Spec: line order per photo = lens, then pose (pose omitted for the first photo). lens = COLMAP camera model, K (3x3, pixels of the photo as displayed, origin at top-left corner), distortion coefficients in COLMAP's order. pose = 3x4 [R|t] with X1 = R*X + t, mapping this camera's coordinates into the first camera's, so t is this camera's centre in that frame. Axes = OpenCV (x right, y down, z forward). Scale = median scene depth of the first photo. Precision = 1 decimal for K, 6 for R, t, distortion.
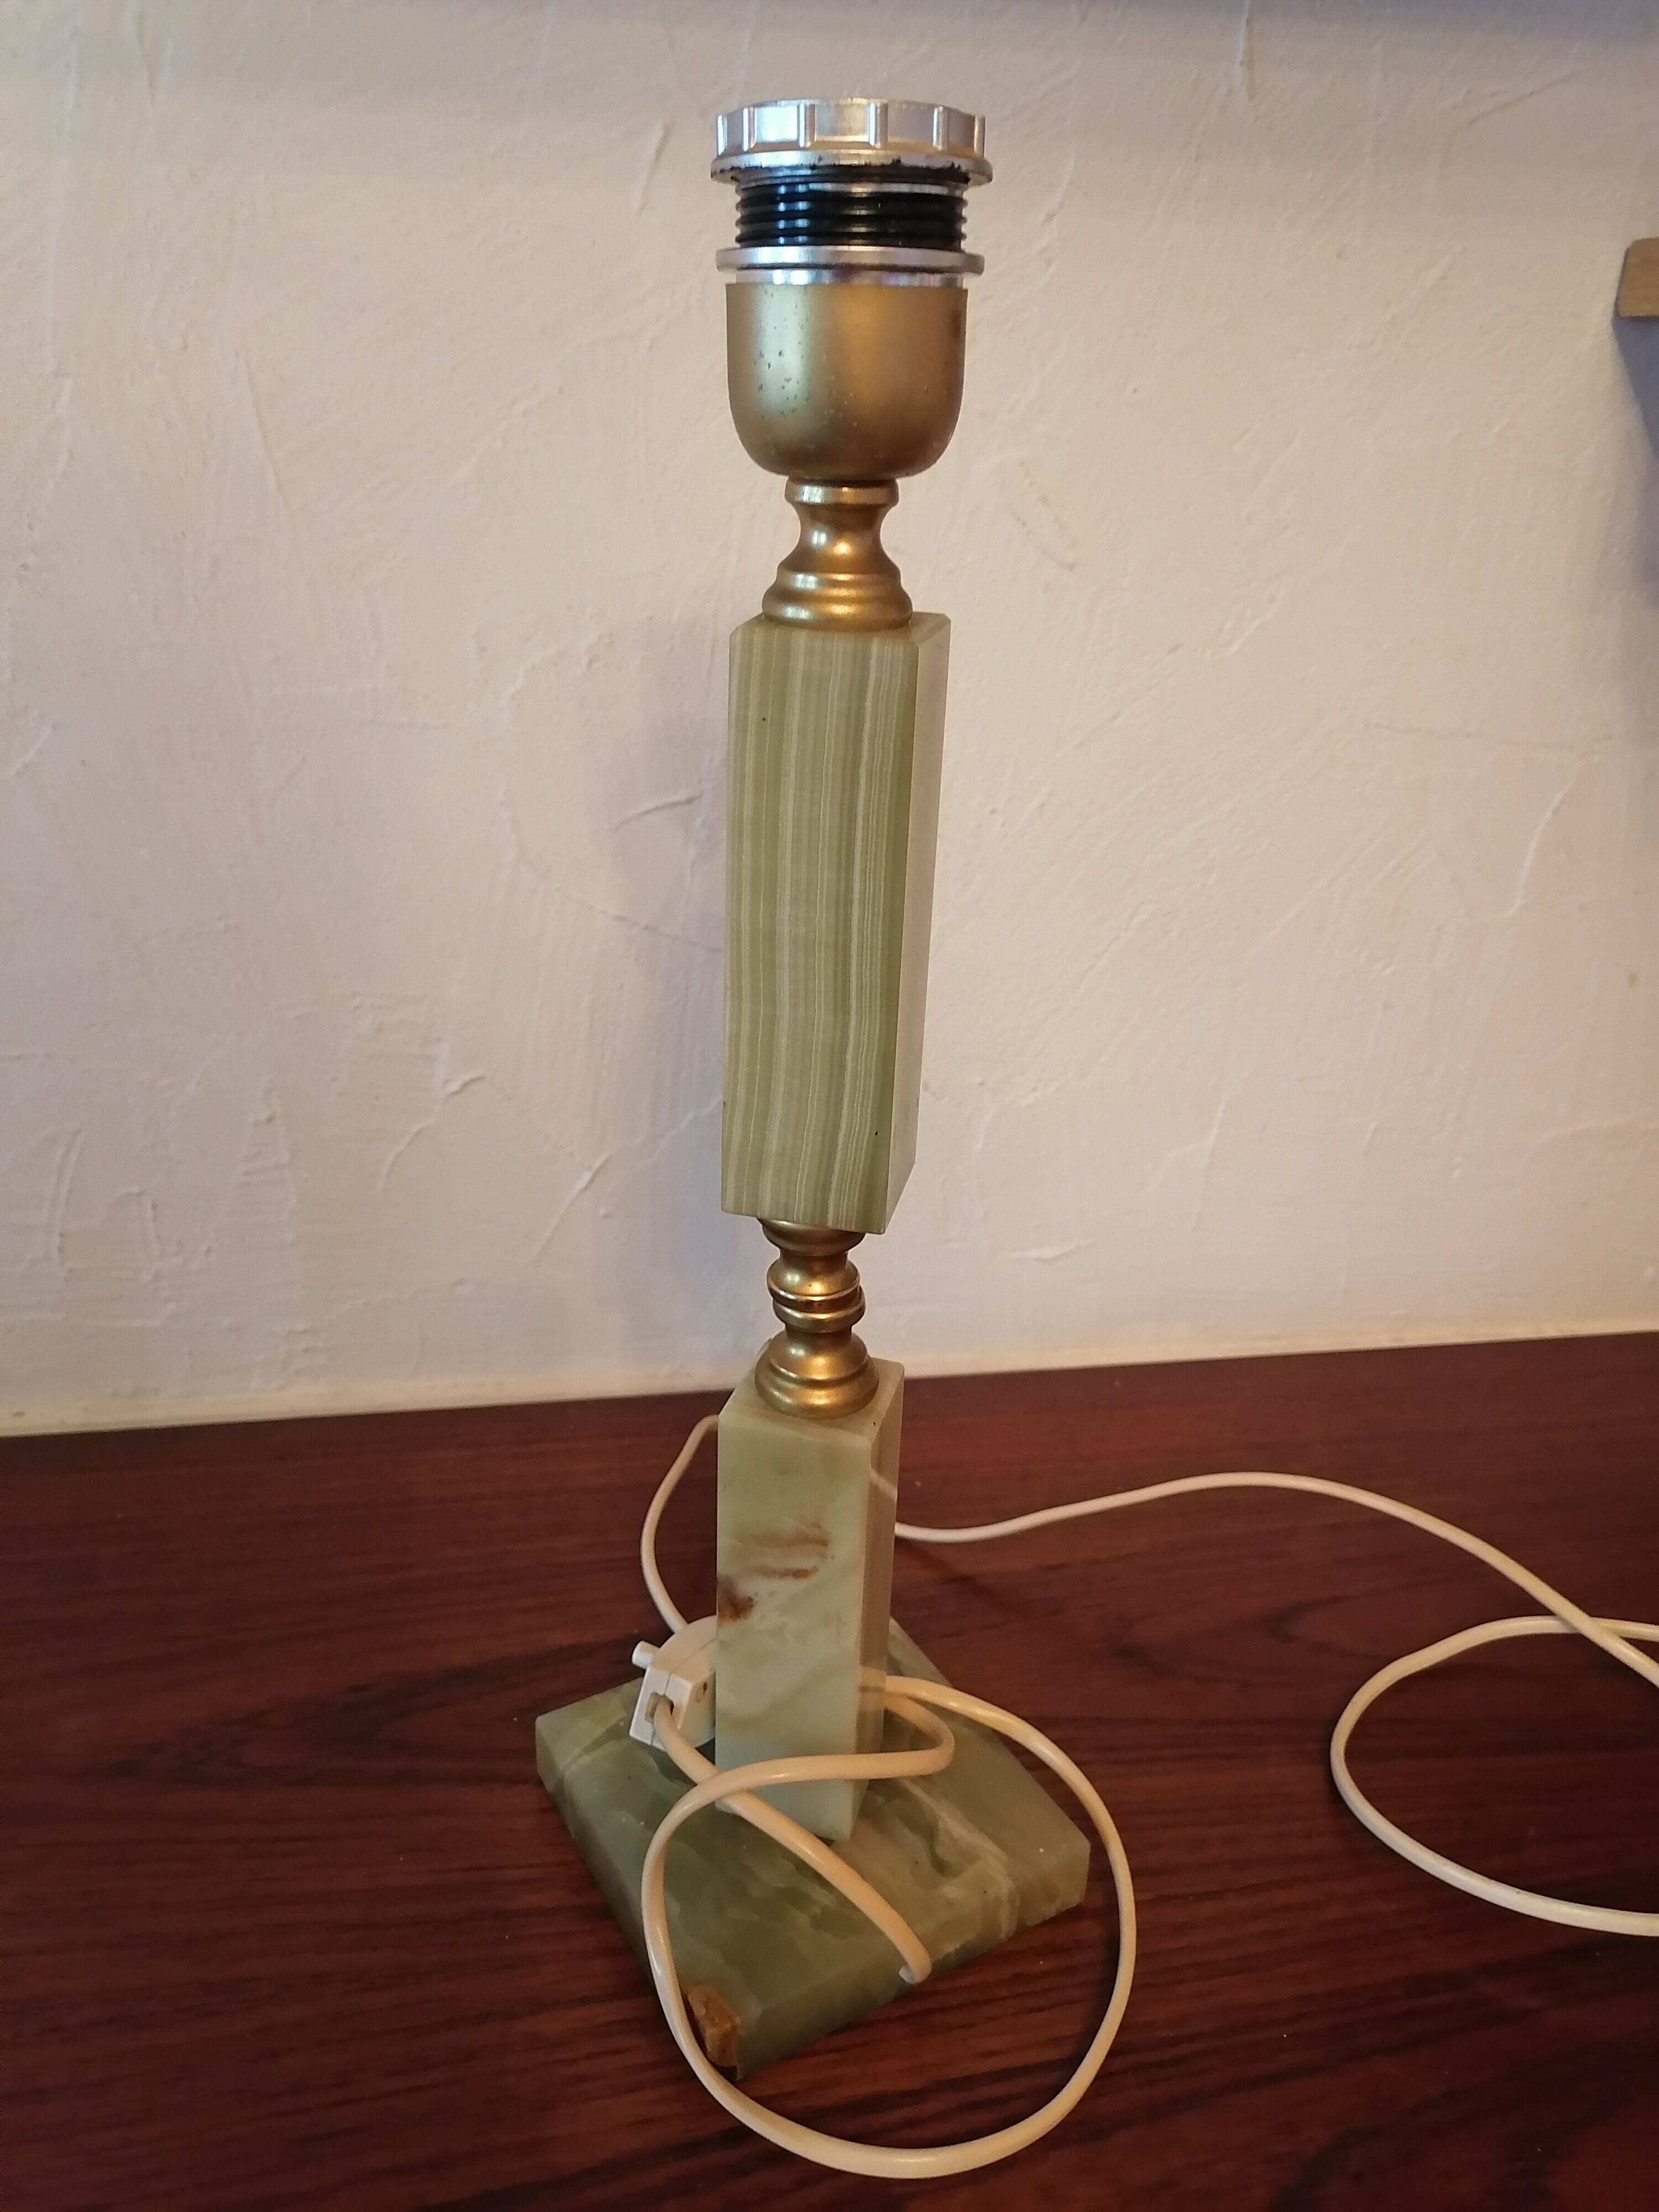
lens RADIAL K [[1680.8, 0, 829.5], [0, 1680.8, 1106.0], [0, 0, 1]] dist [0.040431, -0.048157]
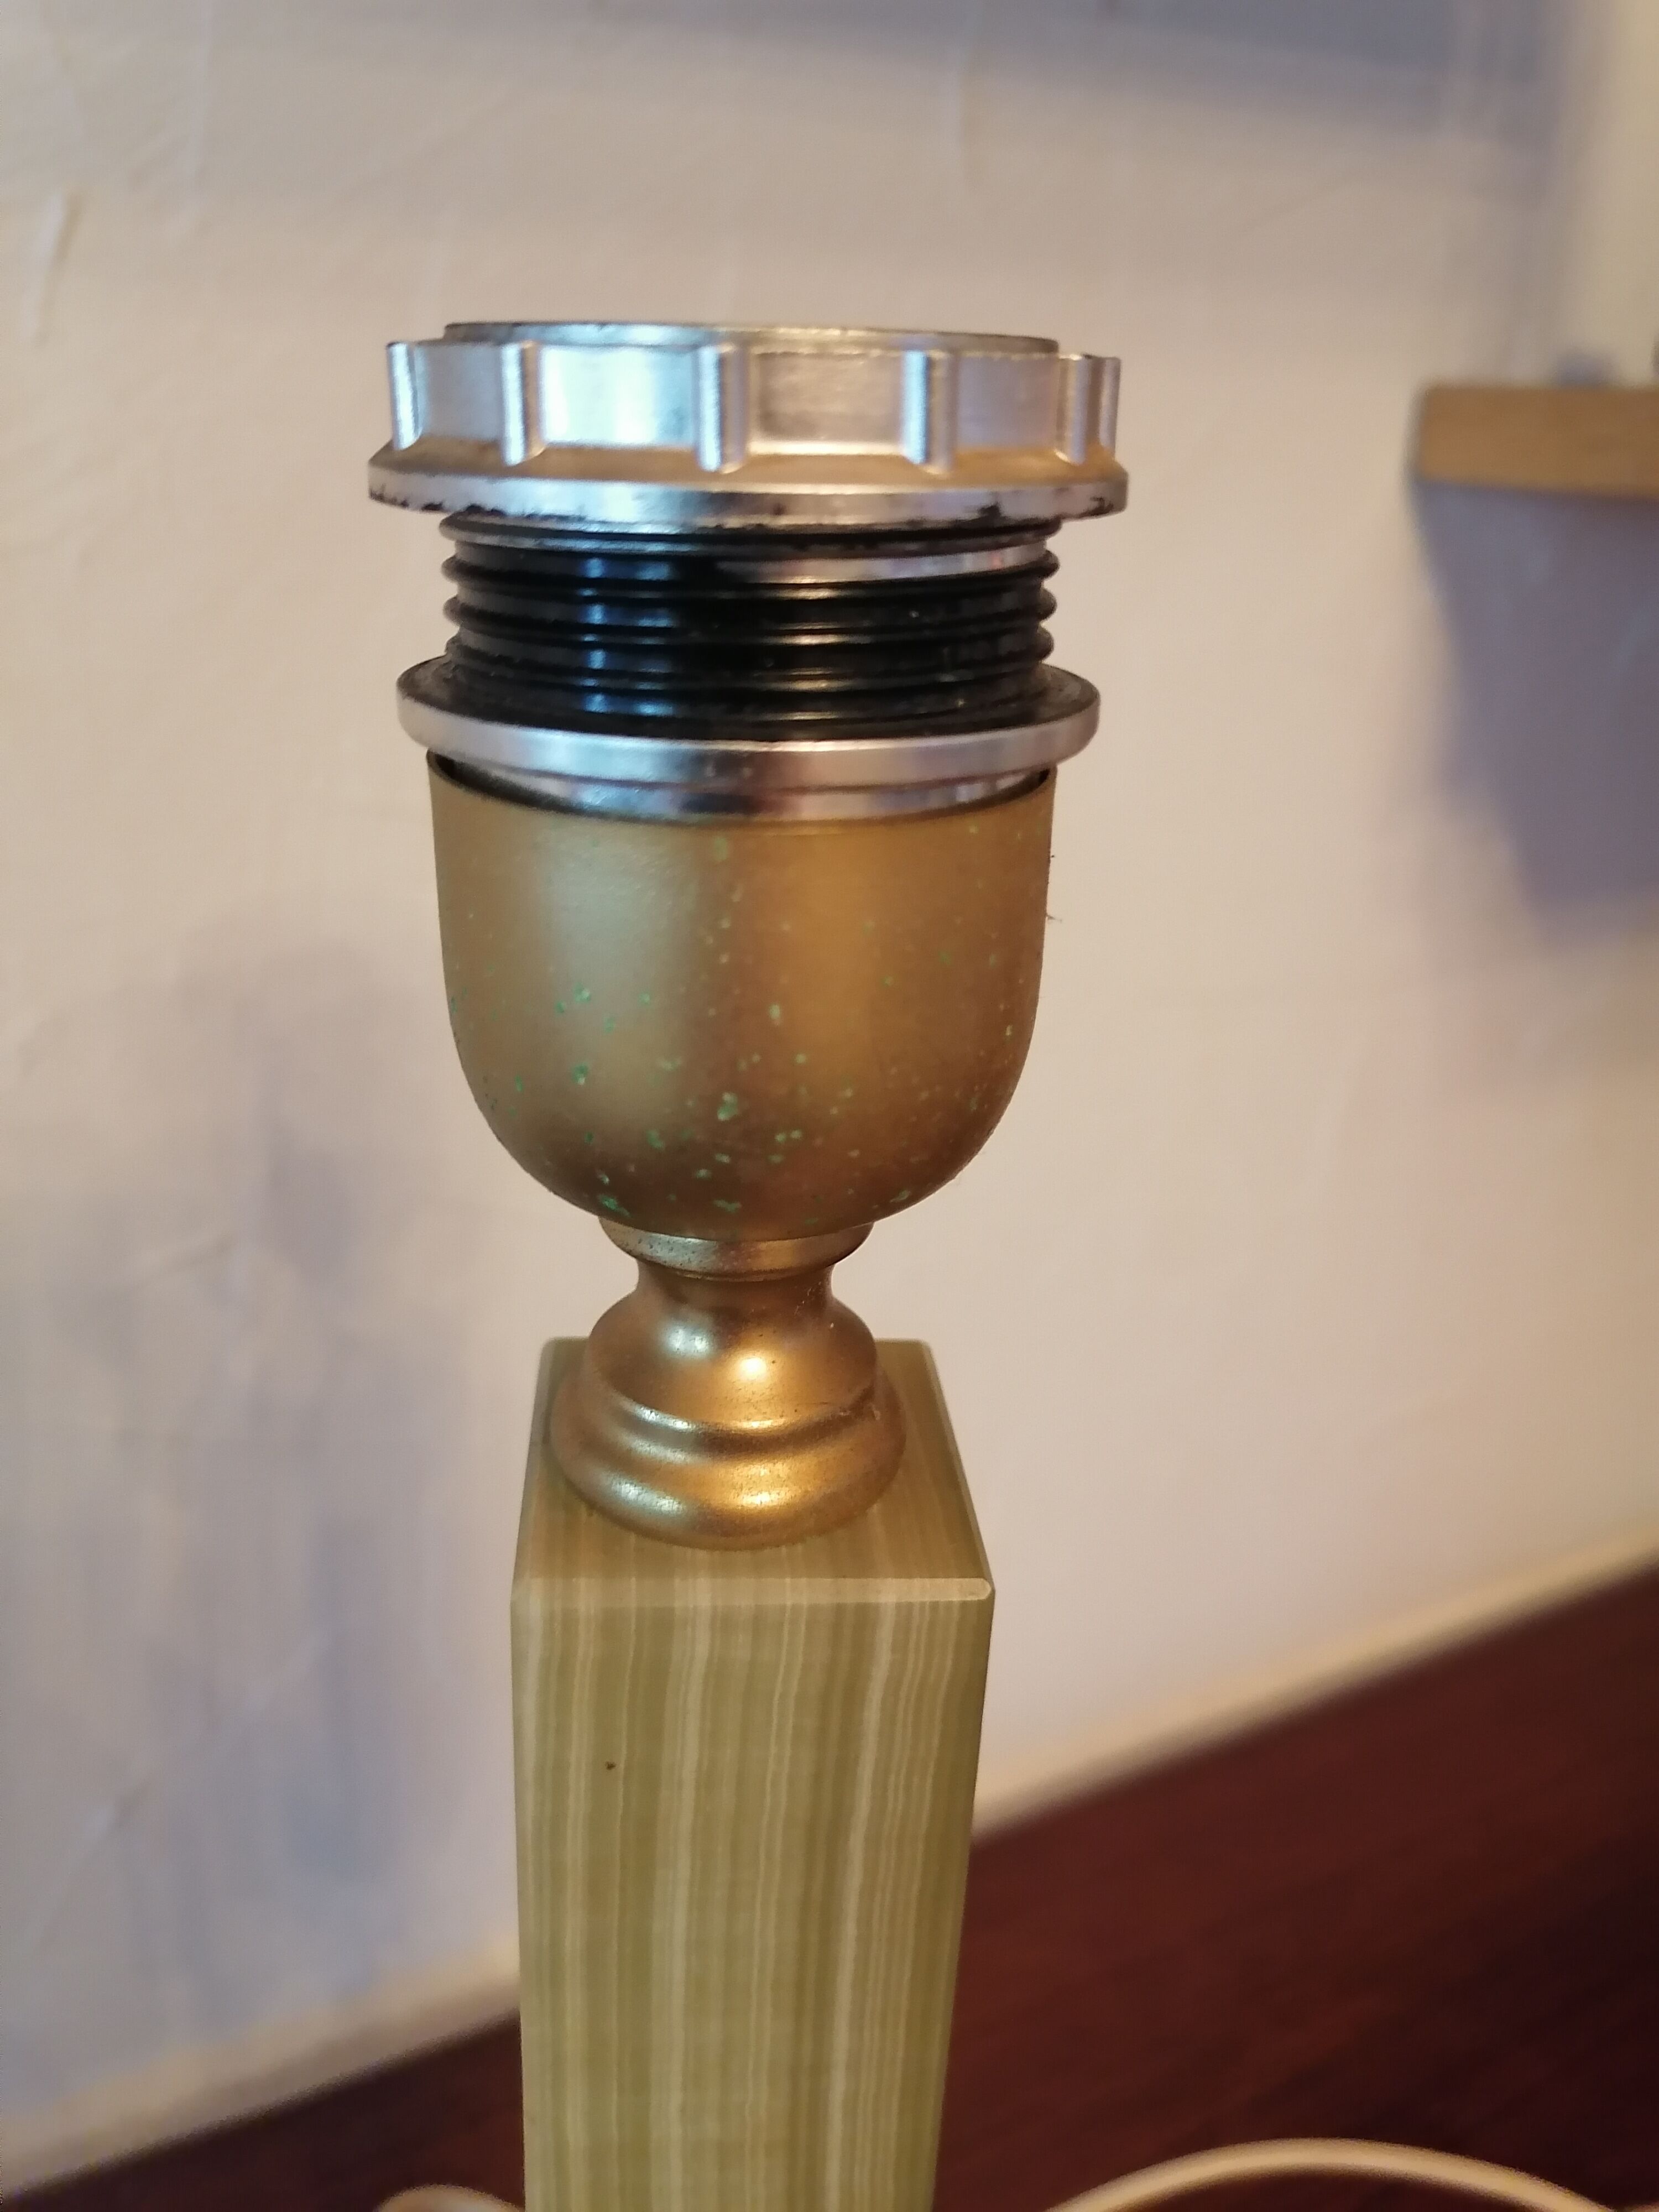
lens RADIAL K [[1749.1, 0, 822.0], [0, 1749.1, 1124.5], [0, 0, 1]] dist [0.001812, 0.001260]
pose [[0.953113, -0.116073, 0.279468, -0.114837], [0.120178, 0.992749, 0.002462, -0.483458], [-0.277727, 0.031240, 0.960152, 0.740417]]
